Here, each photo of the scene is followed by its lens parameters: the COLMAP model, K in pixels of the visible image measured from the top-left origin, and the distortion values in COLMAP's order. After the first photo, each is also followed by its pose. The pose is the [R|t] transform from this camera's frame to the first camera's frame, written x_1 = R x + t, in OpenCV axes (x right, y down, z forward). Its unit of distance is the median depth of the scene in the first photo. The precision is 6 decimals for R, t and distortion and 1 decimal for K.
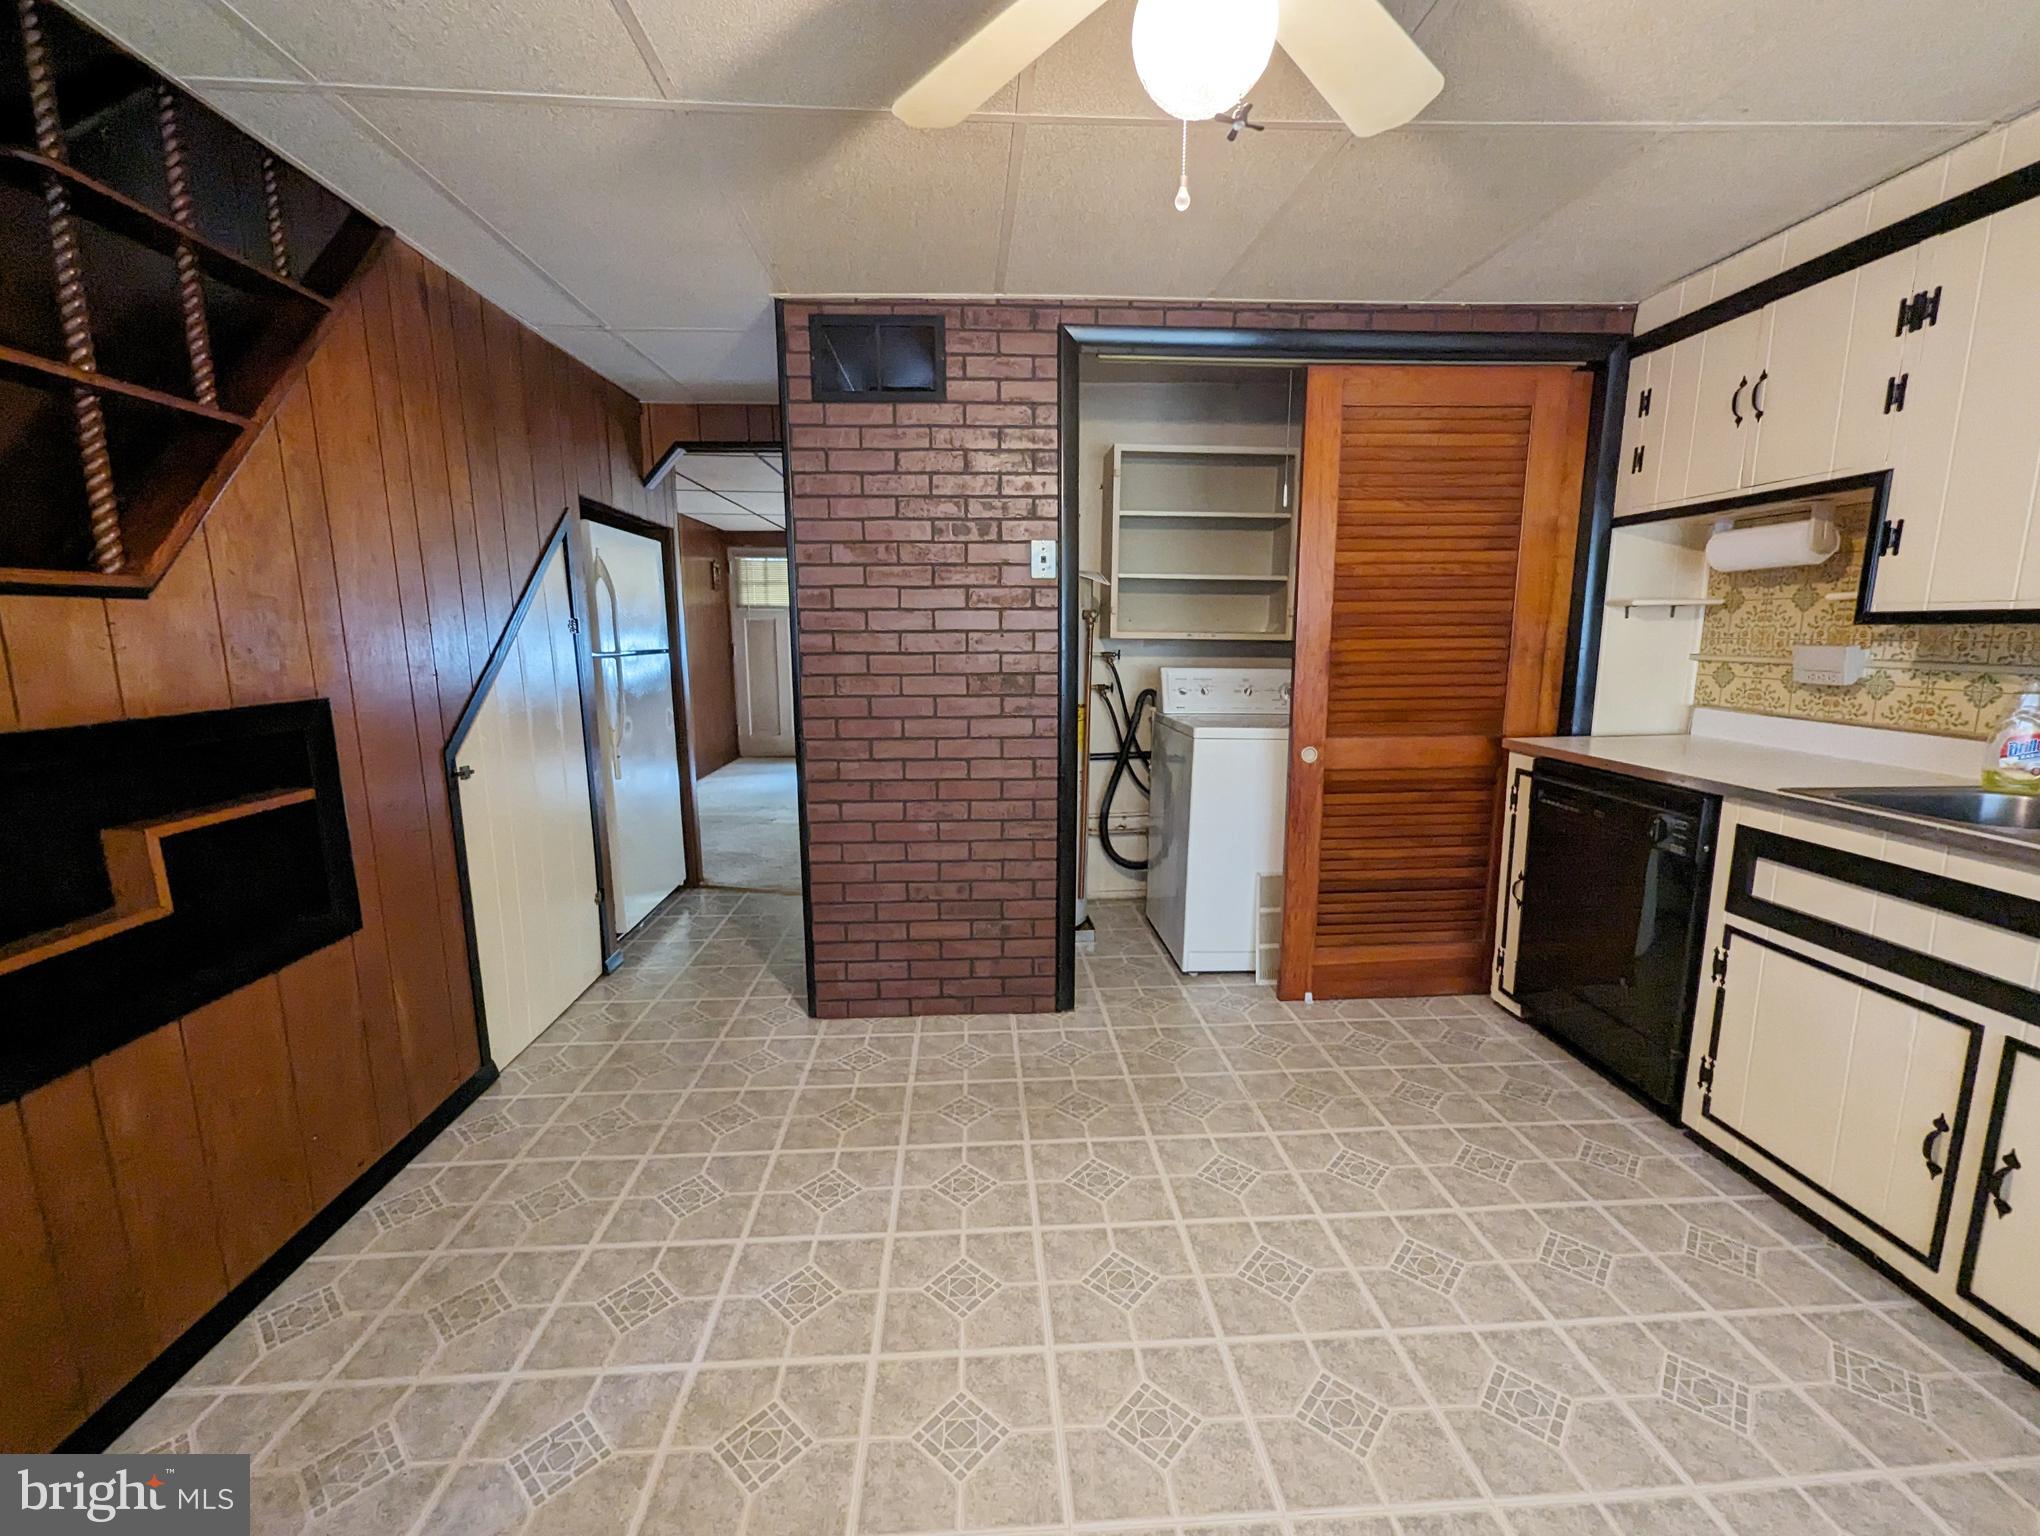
lens RADIAL K [[857.4, 0, 1025.2], [0, 857.4, 773.4], [0, 0, 1]] dist [0.000503, 0.000041]
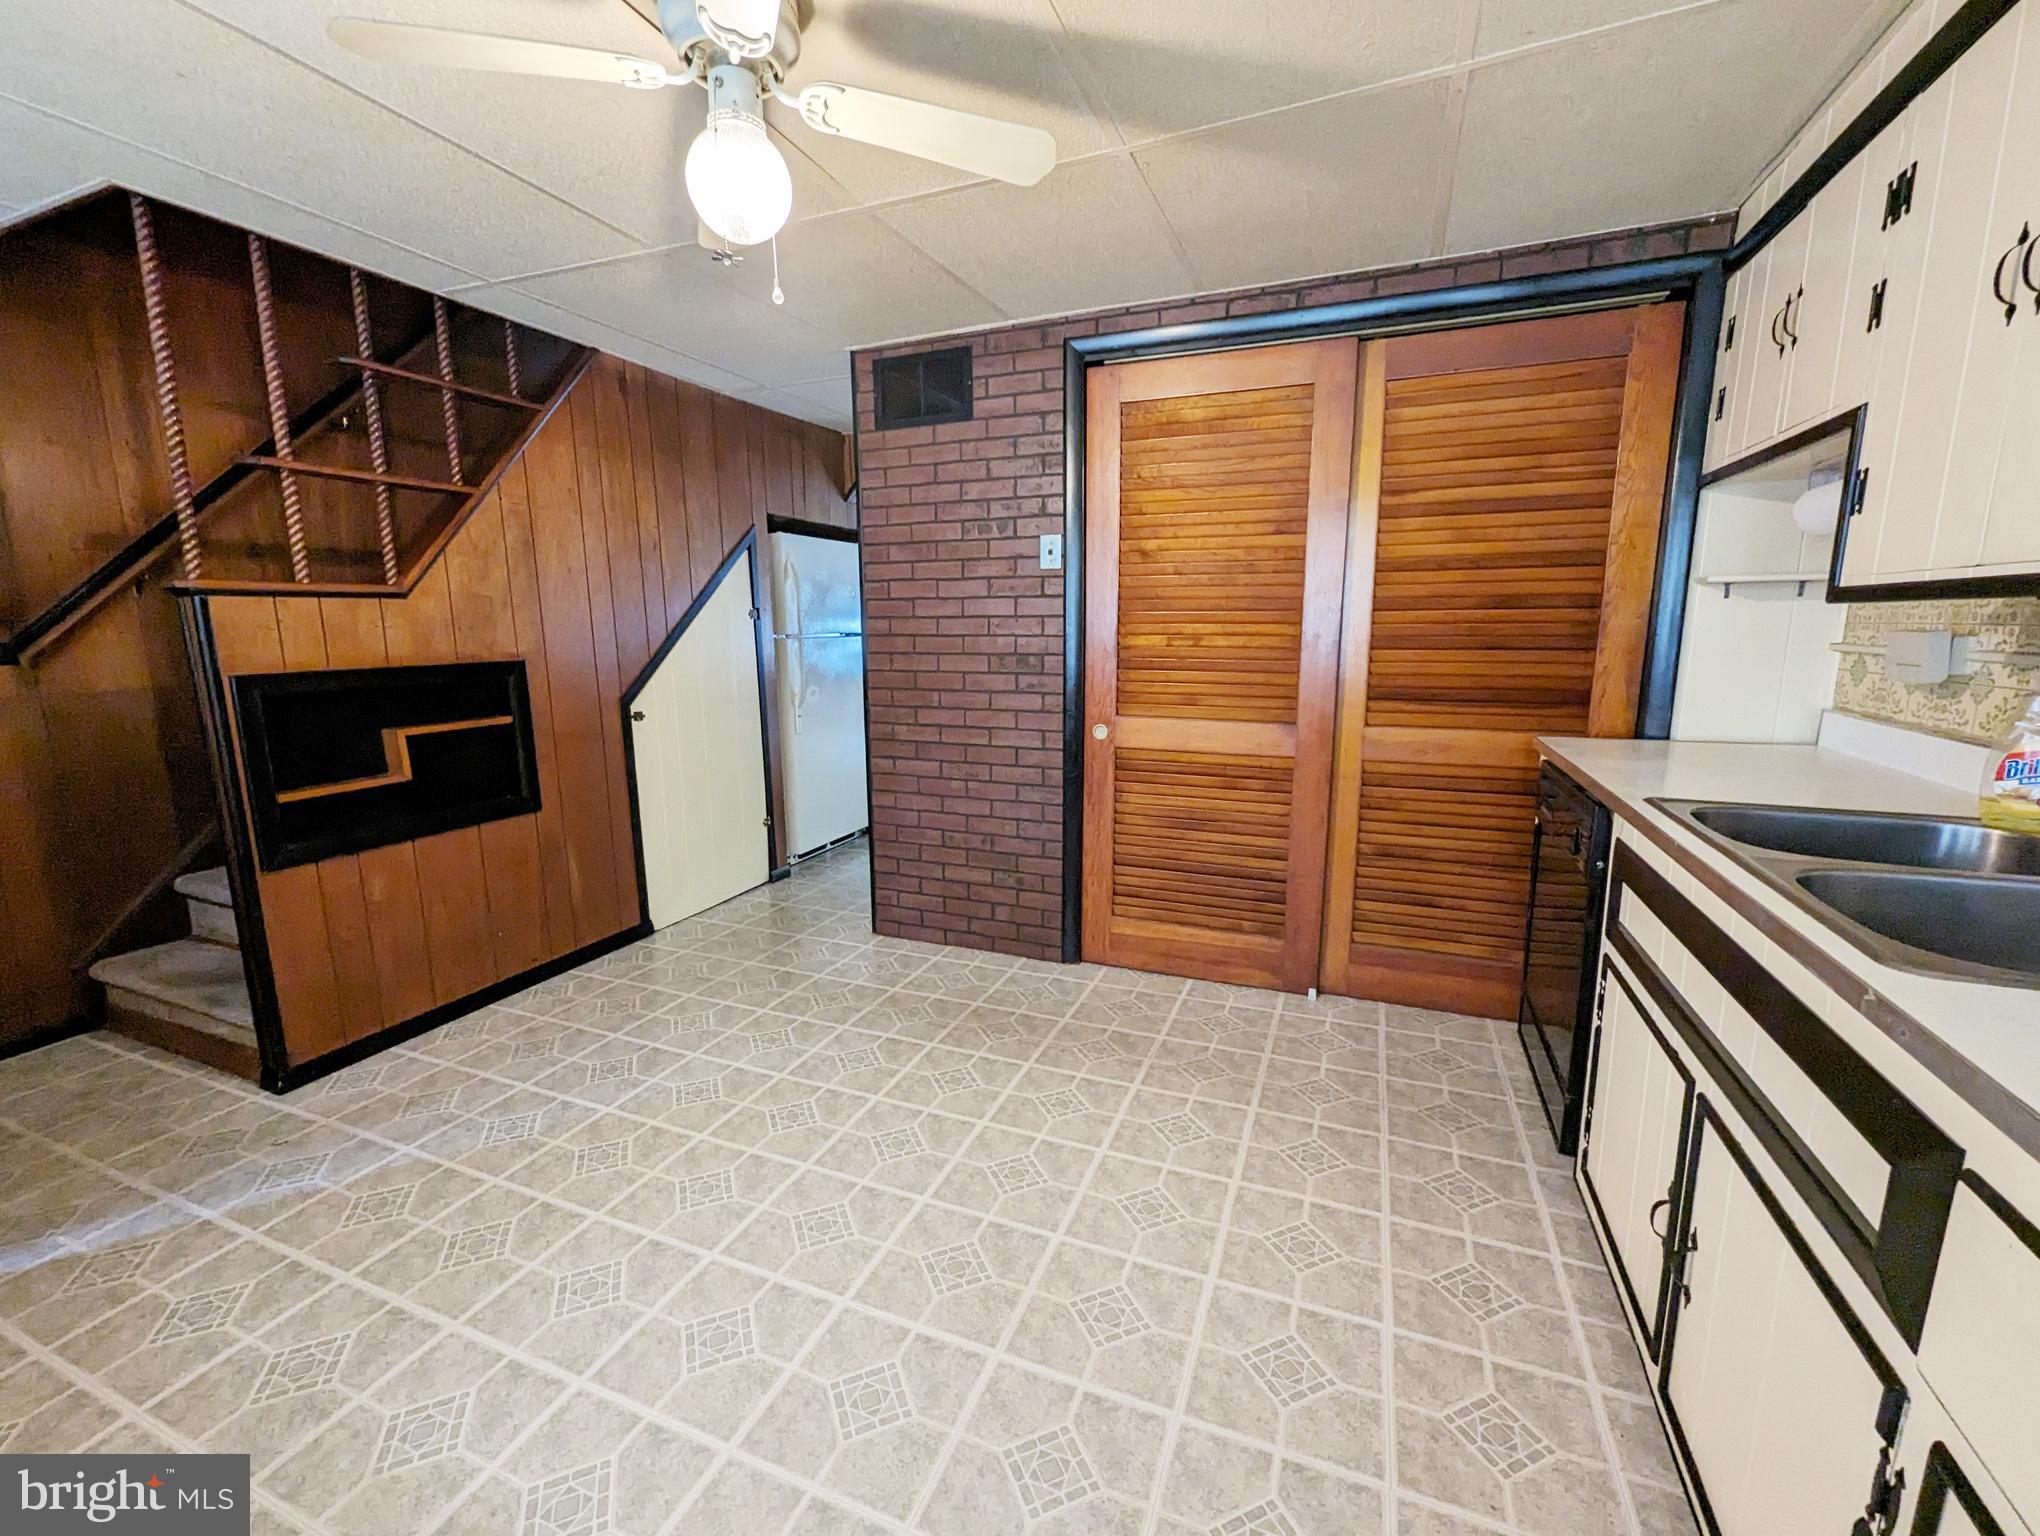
lens RADIAL K [[861.3, 0, 1016.2], [0, 861.3, 774.1], [0, 0, 1]] dist [0.000557, 0.000561]
pose [[0.900519, 0.075099, -0.428282, 0.490997], [-0.069293, 0.997170, 0.029157, 0.009139], [0.429260, 0.003421, 0.903175, -0.030077]]
